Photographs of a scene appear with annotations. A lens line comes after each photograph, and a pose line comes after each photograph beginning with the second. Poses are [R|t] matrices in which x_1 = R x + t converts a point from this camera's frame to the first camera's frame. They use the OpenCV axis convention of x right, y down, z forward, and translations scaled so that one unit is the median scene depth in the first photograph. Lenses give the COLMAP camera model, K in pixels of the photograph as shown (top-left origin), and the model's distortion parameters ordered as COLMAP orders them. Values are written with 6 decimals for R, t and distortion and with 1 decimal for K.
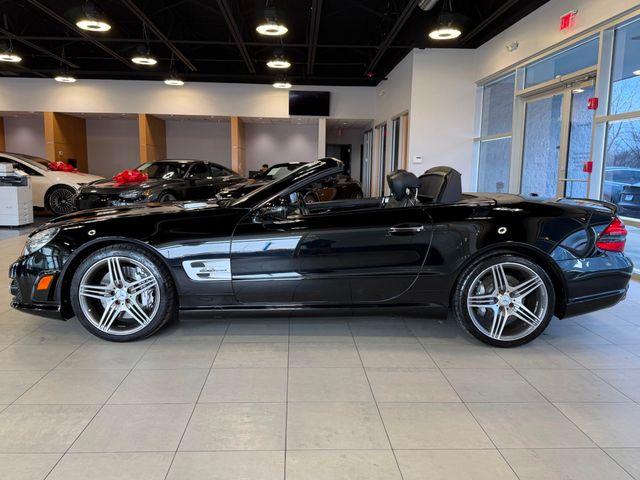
lens RADIAL K [[525.4, 0, 320.0], [0, 525.4, 240.0], [0, 0, 1]] dist [0.149209, -0.260655]
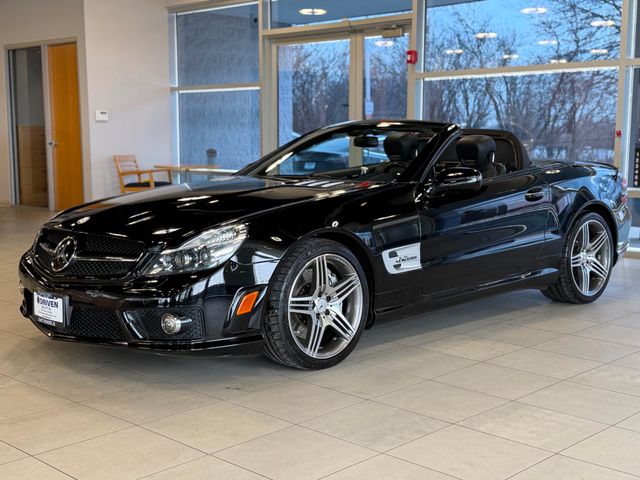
lens RADIAL K [[873.2, 0, 320.0], [0, 873.2, 240.0], [0, 0, 1]] dist [0.135071, -0.065338]
pose [[0.720878, -0.095168, 0.686497, -1.158588], [0.099326, 0.994489, 0.033563, -0.029102], [-0.685907, 0.043992, 0.726358, 0.099564]]
